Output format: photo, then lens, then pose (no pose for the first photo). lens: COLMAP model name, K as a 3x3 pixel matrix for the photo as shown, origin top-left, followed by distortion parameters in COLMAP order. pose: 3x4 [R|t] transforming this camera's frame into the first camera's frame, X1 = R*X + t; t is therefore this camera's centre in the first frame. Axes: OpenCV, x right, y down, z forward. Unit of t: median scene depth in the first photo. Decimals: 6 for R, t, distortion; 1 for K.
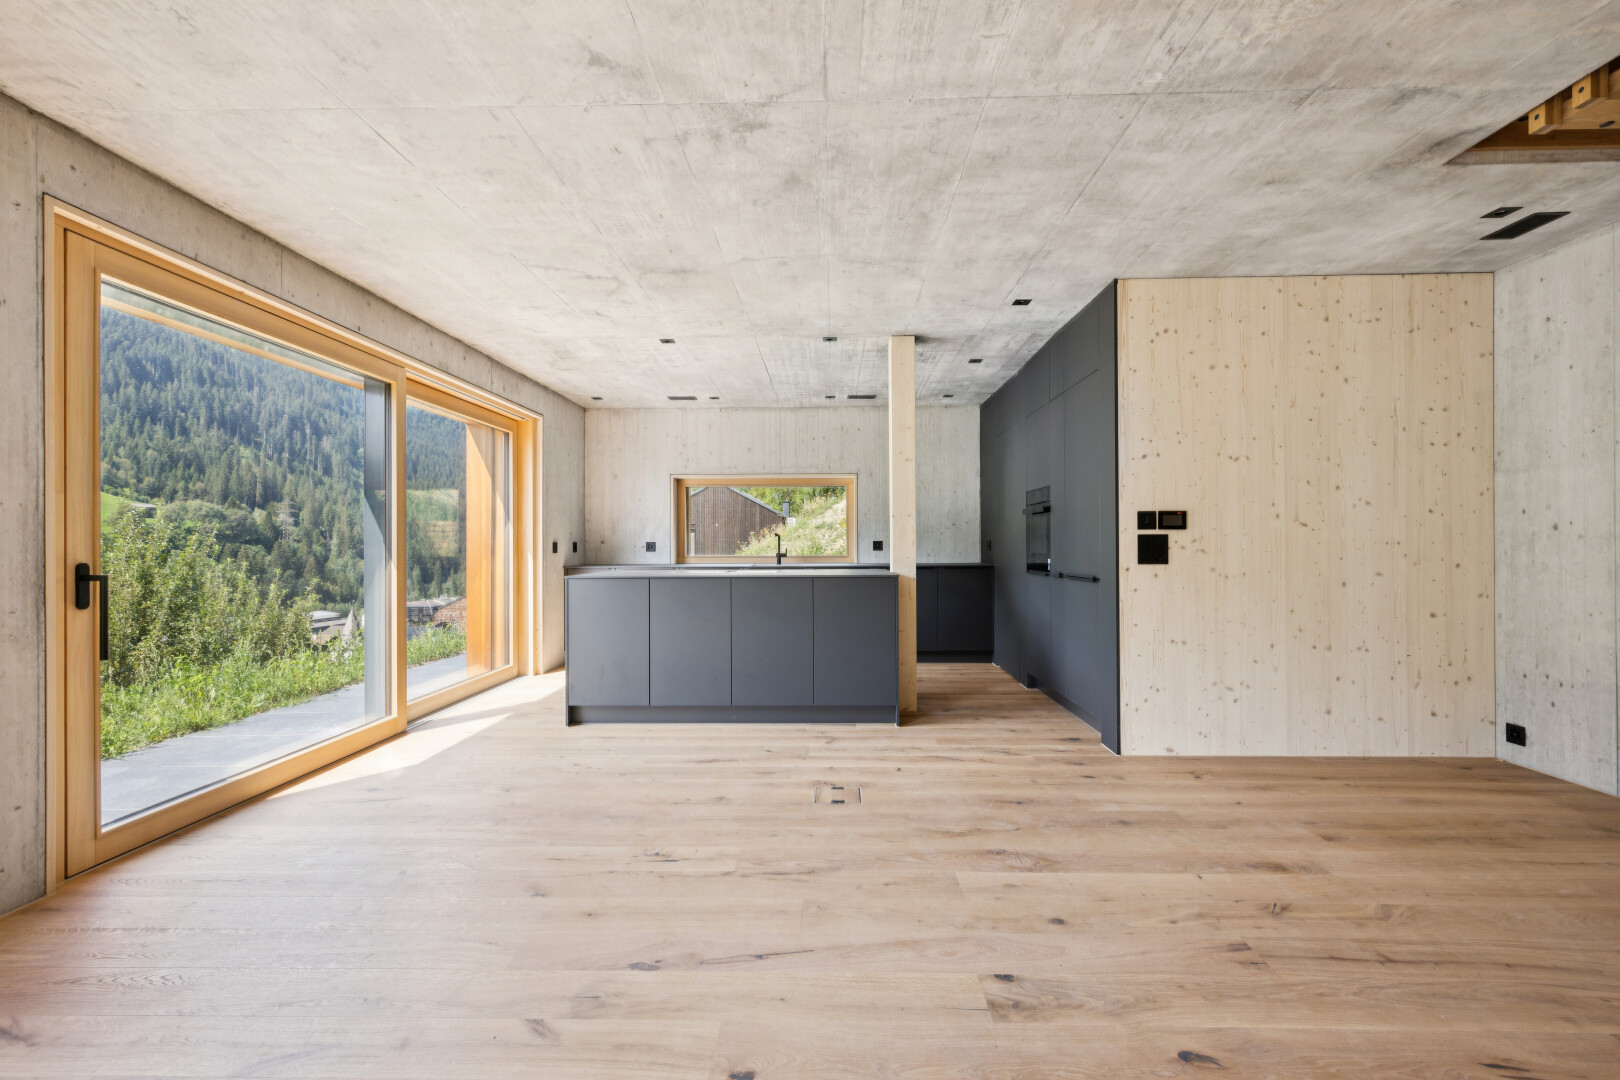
lens RADIAL K [[712.4, 0, 817.8], [0, 712.4, 542.8], [0, 0, 1]] dist [0.001576, 0.000369]
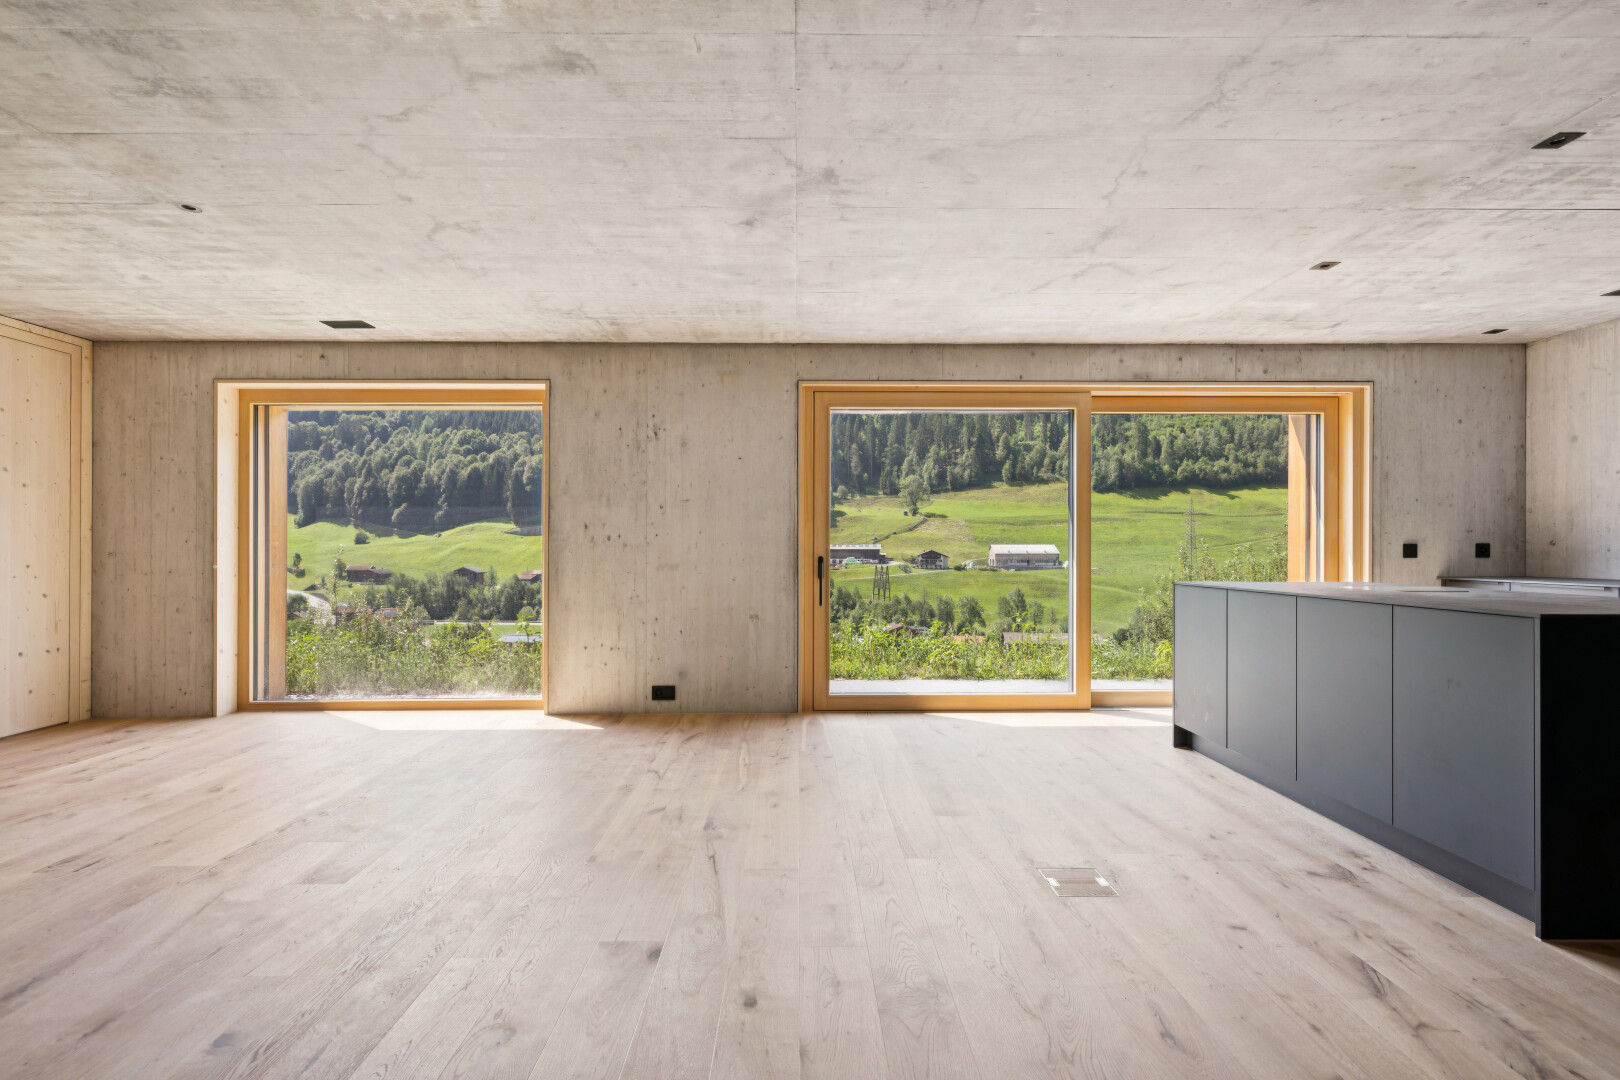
lens RADIAL K [[742.2, 0, 805.7], [0, 742.2, 544.1], [0, 0, 1]] dist [0.000606, 0.000084]
pose [[0.027699, -0.000880, -0.999616, 1.126170], [0.002353, 0.999997, -0.000815, -0.004121], [0.999614, -0.002330, 0.027701, 0.974602]]
